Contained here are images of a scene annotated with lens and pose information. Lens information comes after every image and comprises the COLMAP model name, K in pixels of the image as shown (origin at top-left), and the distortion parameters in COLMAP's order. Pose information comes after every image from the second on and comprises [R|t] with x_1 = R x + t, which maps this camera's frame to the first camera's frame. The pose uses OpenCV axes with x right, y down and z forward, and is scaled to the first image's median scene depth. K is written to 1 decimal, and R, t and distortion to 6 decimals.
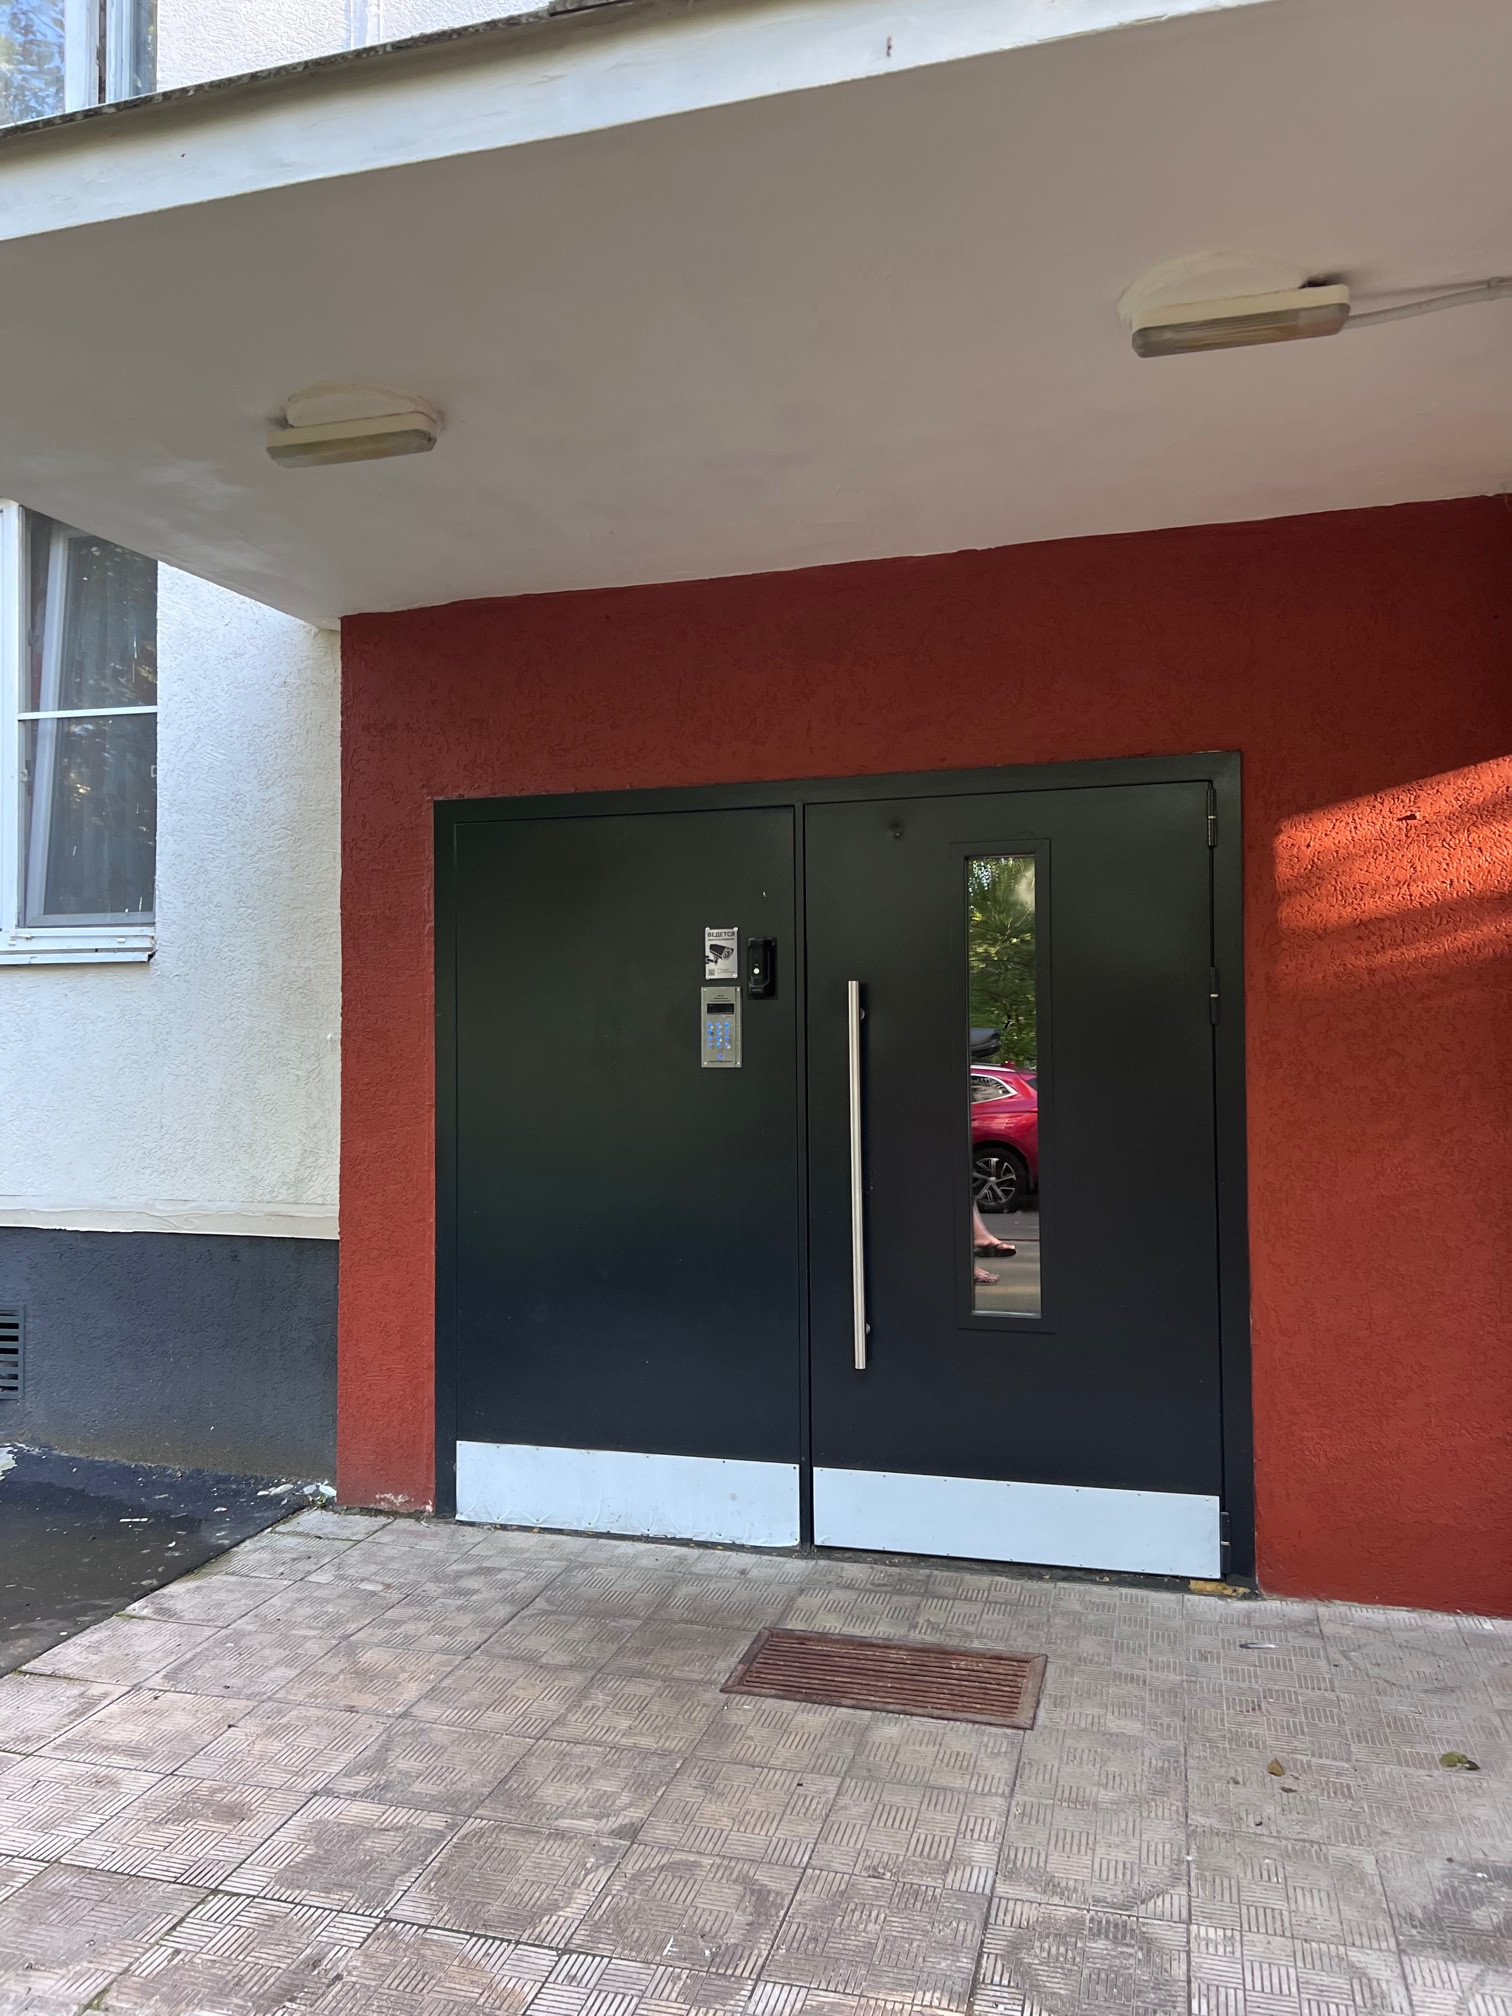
lens RADIAL K [[1531.0, 0, 756.0], [0, 1531.0, 1002.3], [0, 0, 1]] dist [0.038545, -0.033178]
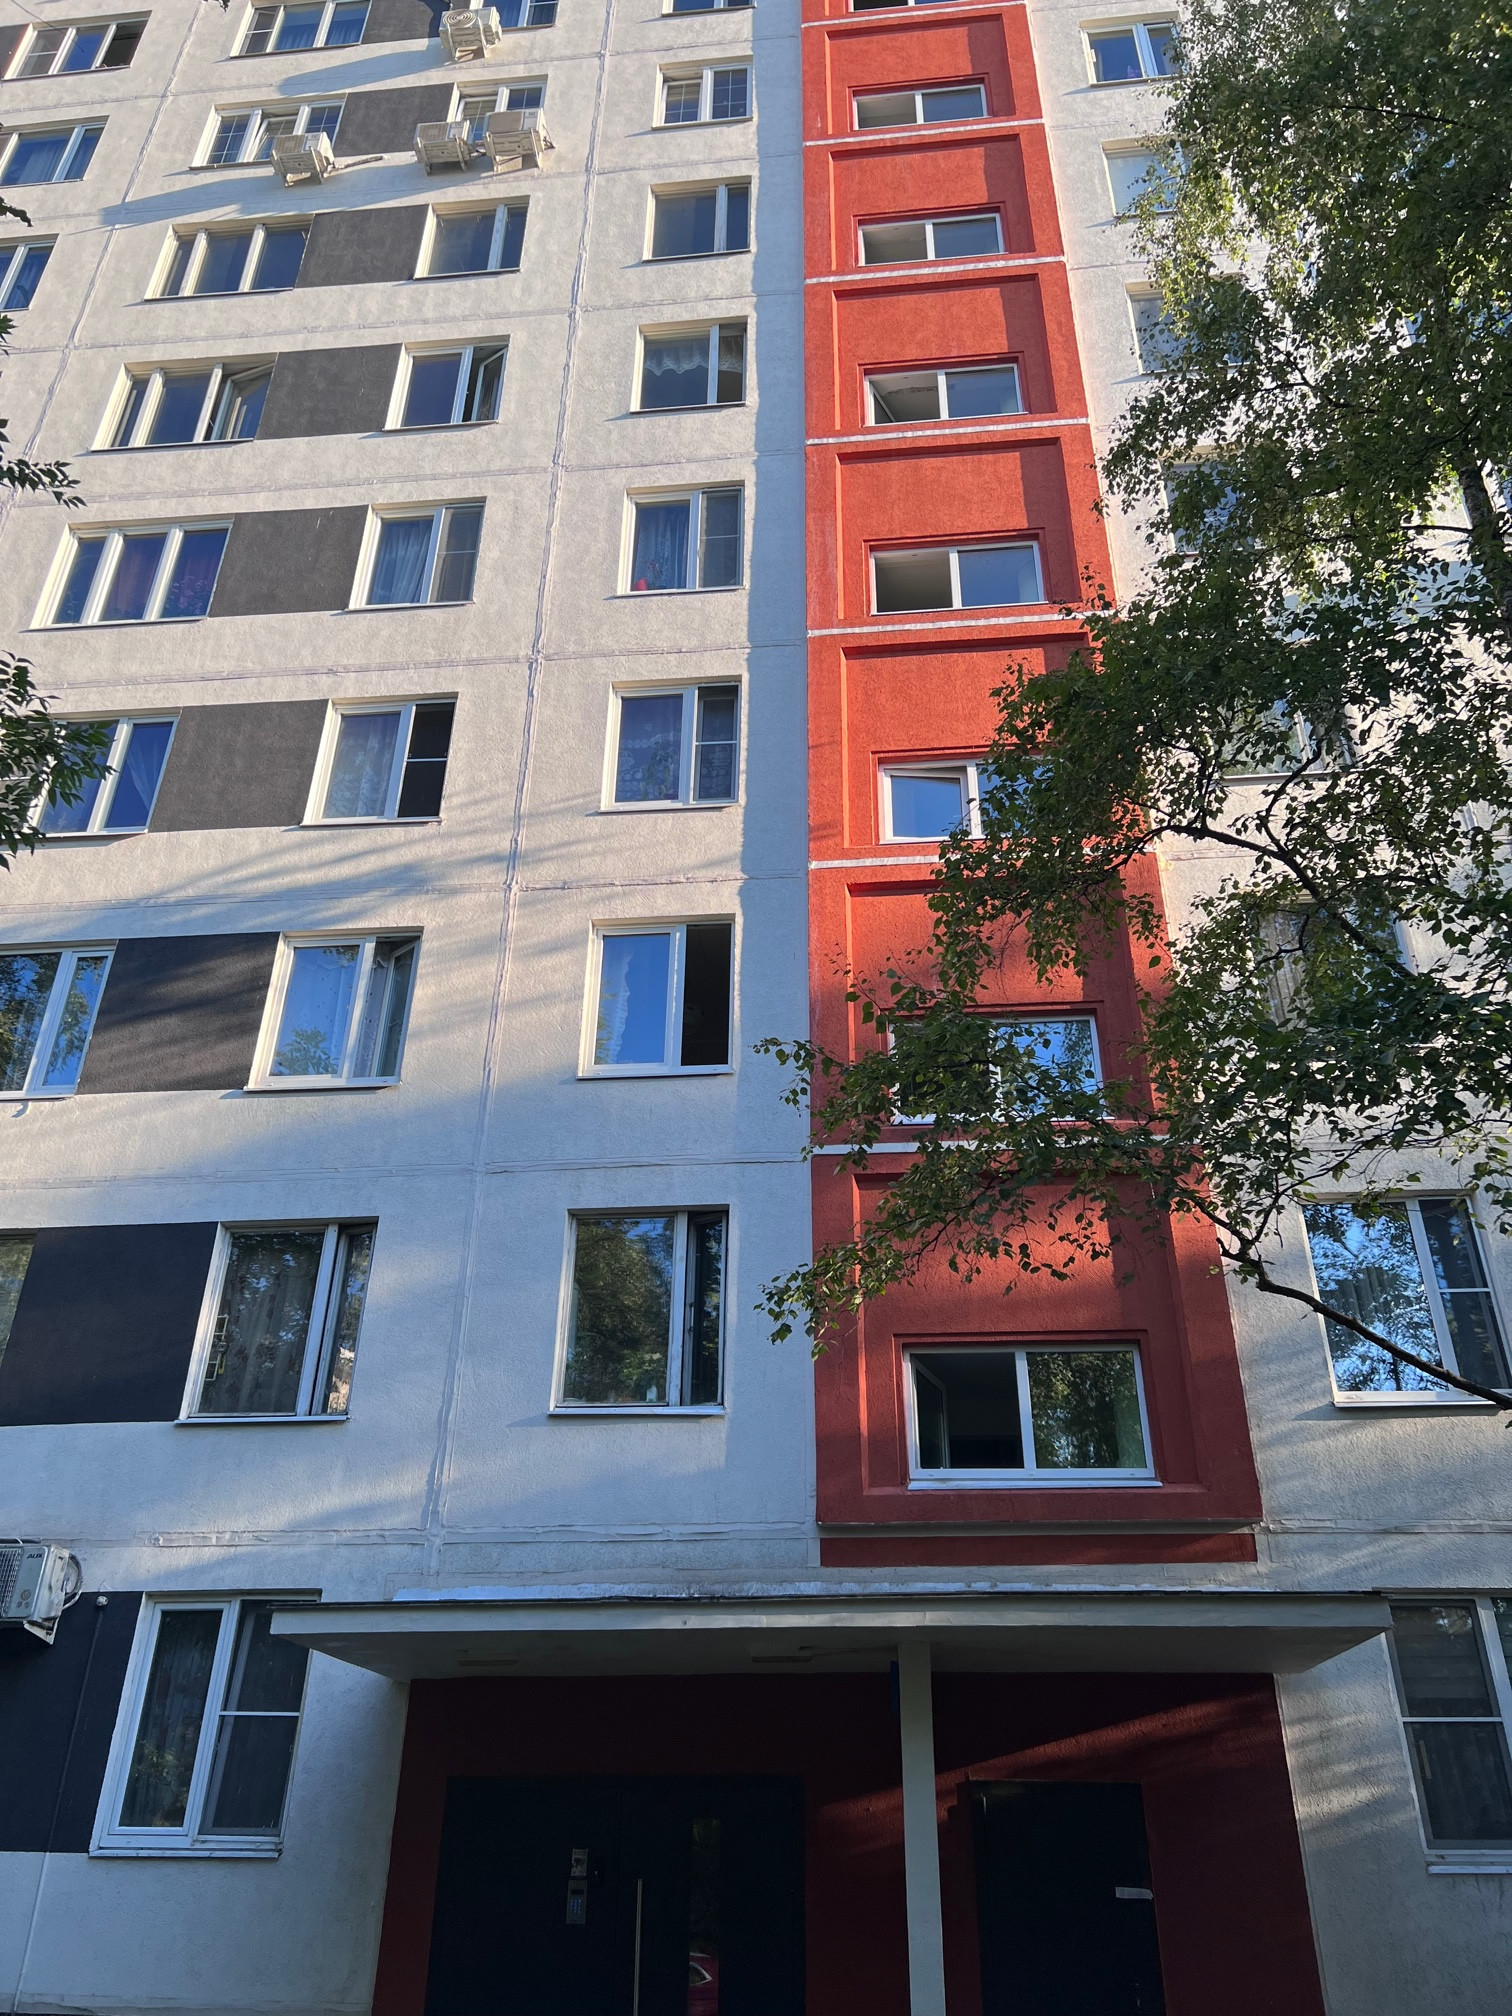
lens RADIAL K [[1531.0, 0, 762.8], [0, 1531.0, 1010.6], [0, 0, 1]] dist [0.038545, -0.033178]
pose [[0.983052, 0.117129, 0.141029, -0.217650], [-0.027453, 0.854661, -0.518460, 0.063915], [-0.181258, 0.505802, 0.843392, -1.514110]]
